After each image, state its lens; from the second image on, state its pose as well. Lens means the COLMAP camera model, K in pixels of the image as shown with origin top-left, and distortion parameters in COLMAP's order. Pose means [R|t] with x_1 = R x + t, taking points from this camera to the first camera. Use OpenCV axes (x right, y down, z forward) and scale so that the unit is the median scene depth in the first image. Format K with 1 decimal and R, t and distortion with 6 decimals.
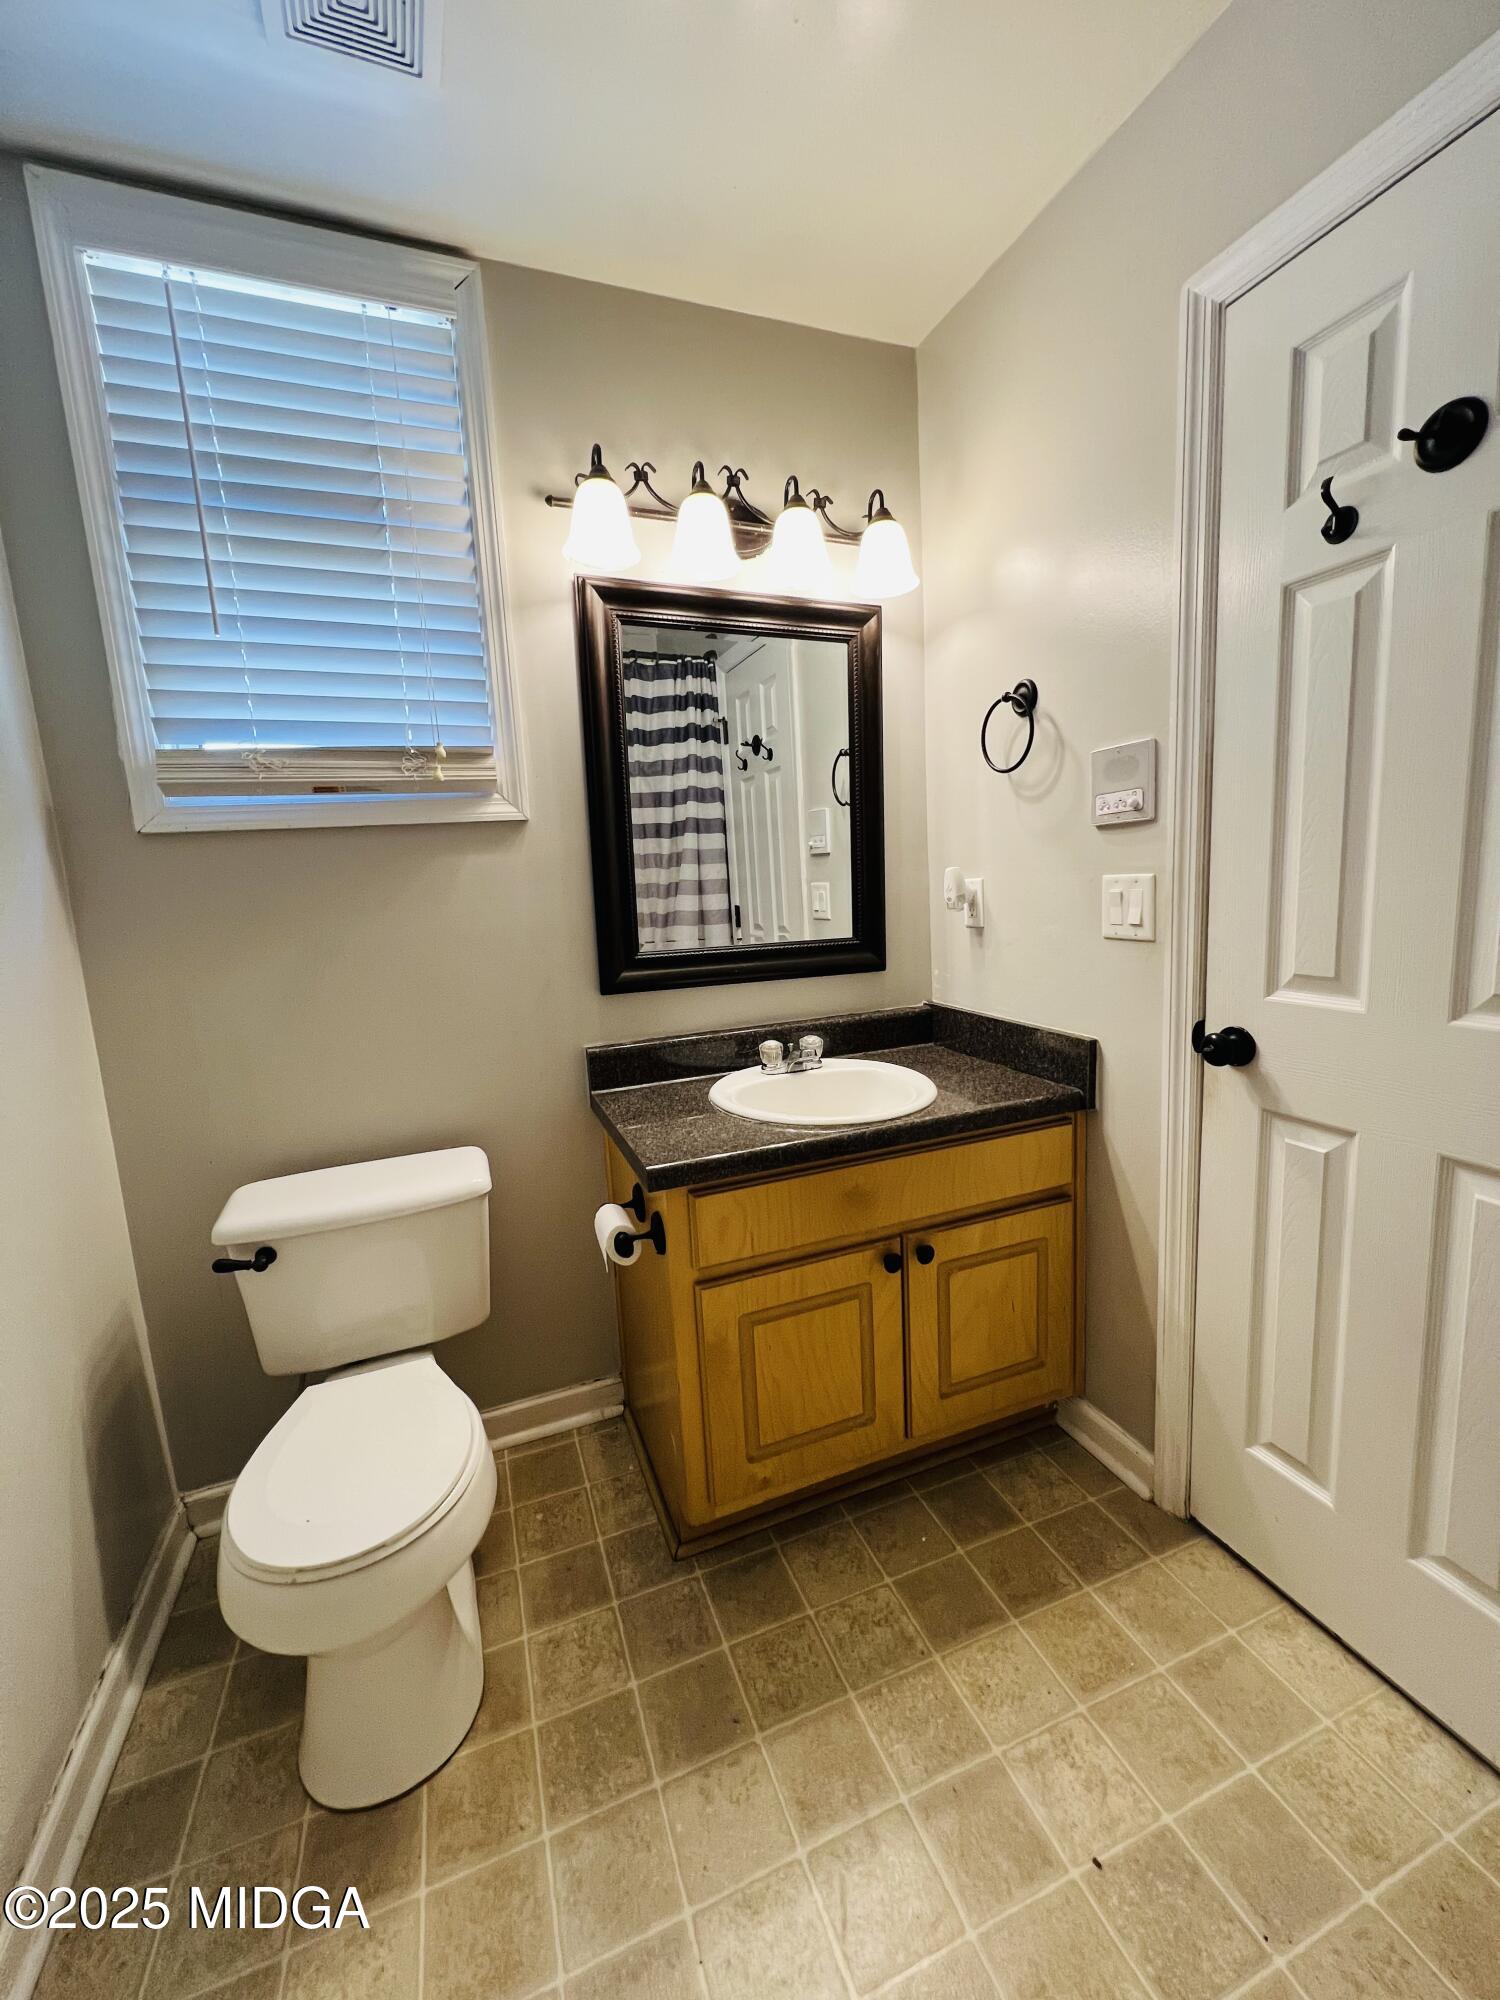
lens RADIAL K [[798.8, 0, 746.1], [0, 798.8, 994.1], [0, 0, 1]] dist [0.000474, 0.000270]
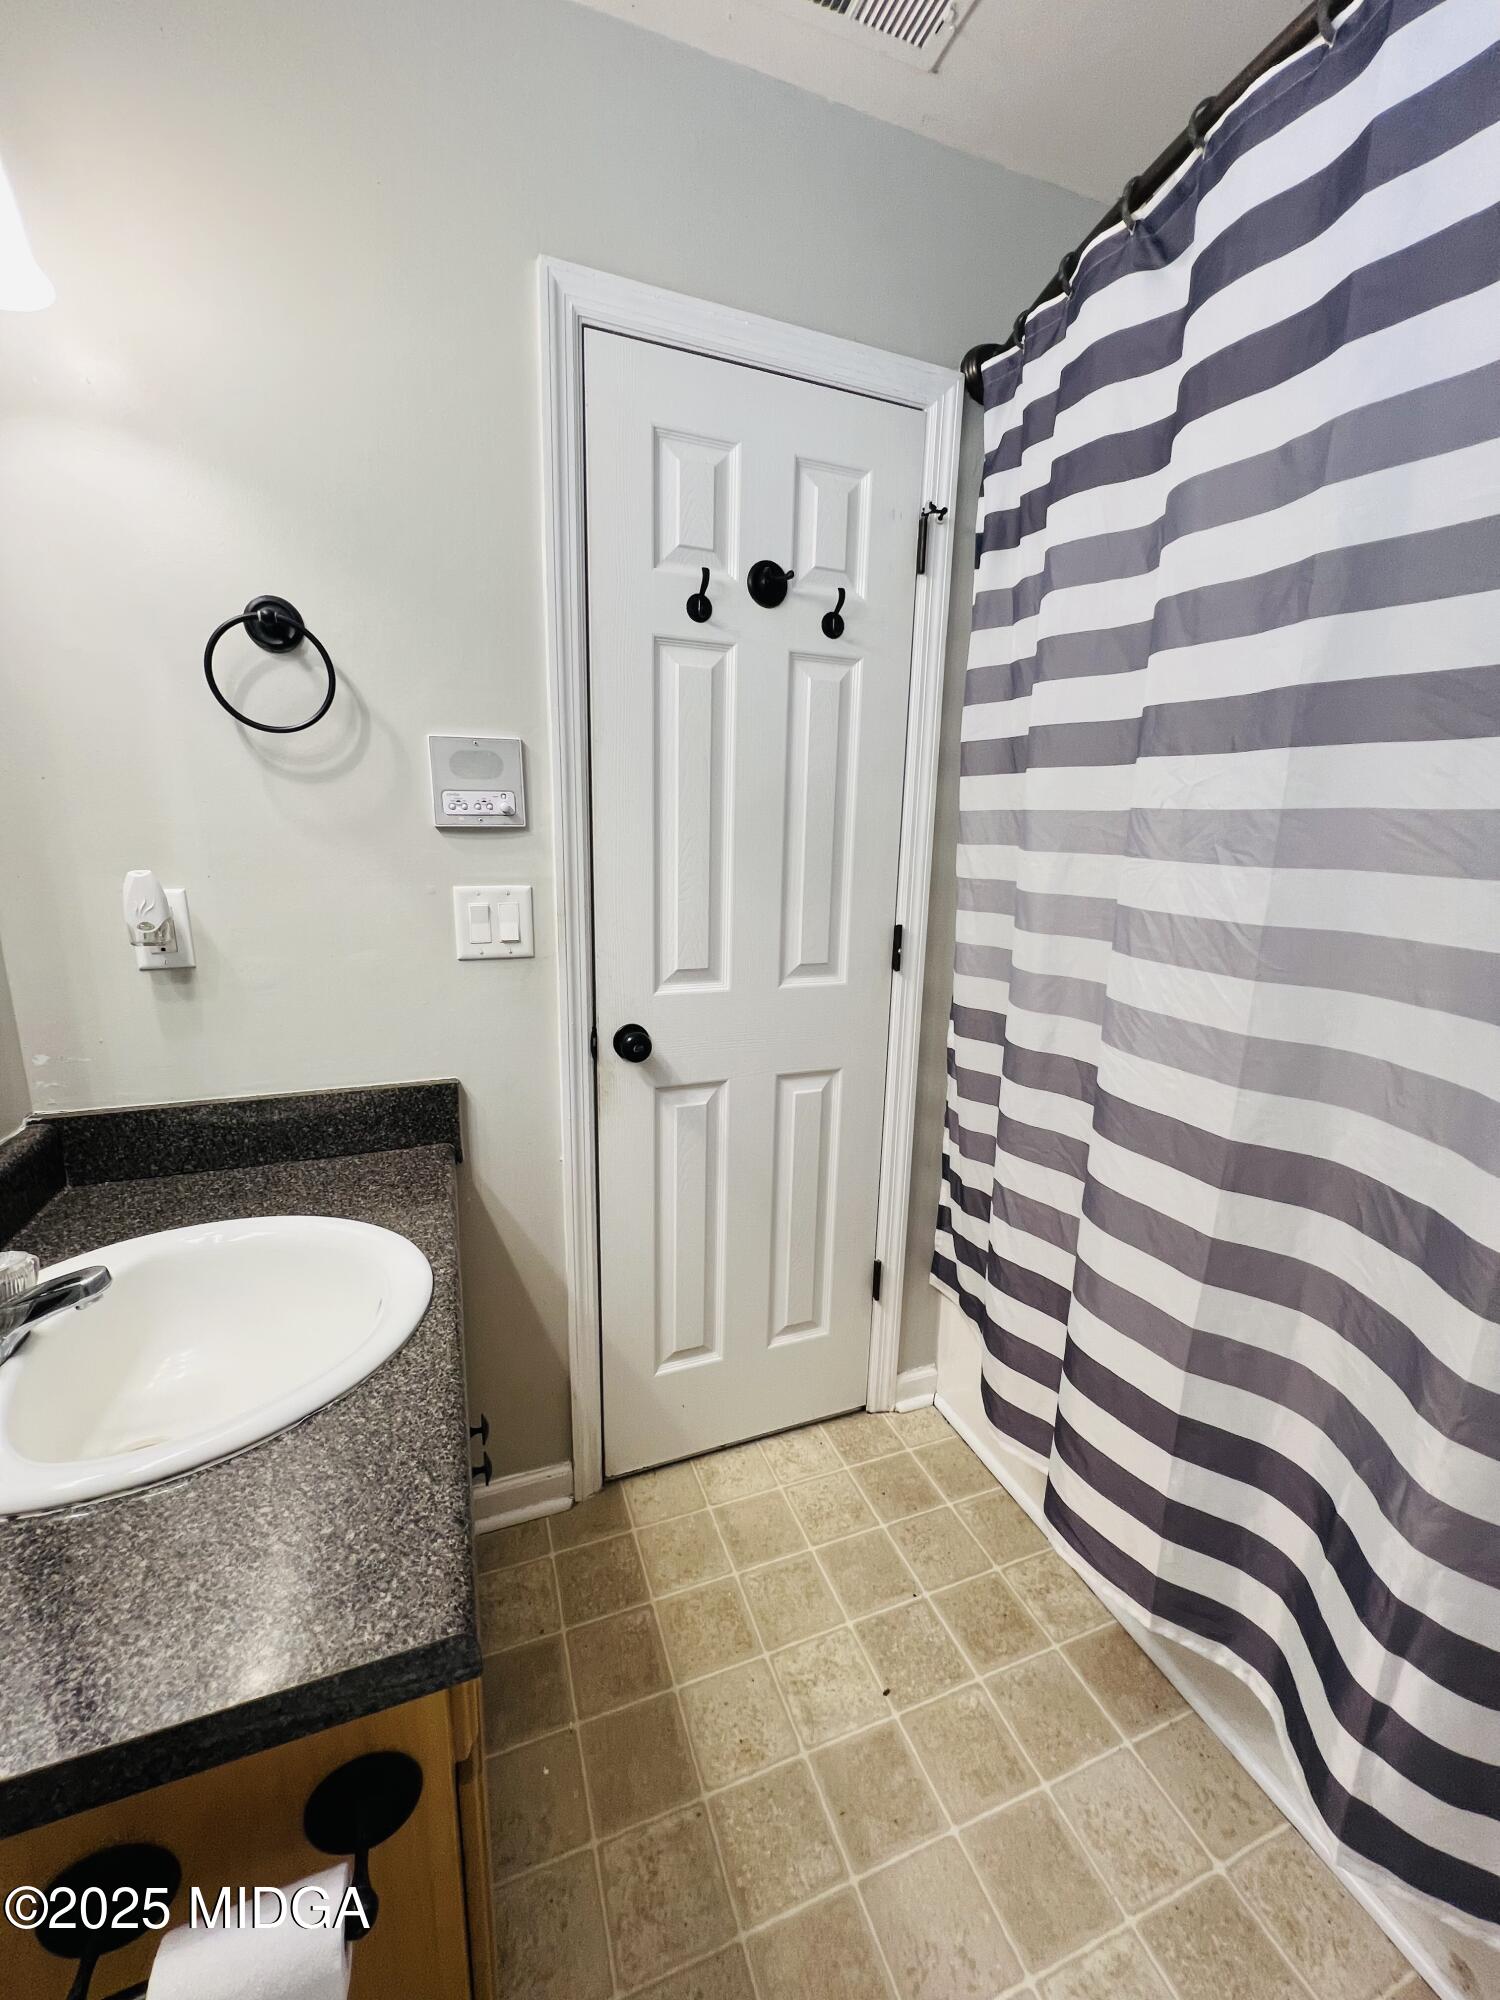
lens RADIAL K [[803.2, 0, 753.6], [0, 803.2, 997.9], [0, 0, 1]] dist [-0.000574, 0.000270]
pose [[-0.010293, -0.150801, 0.988511, -0.492217], [0.132363, 0.979658, 0.150829, -0.142529], [-0.991148, 0.132395, 0.009877, 0.826888]]
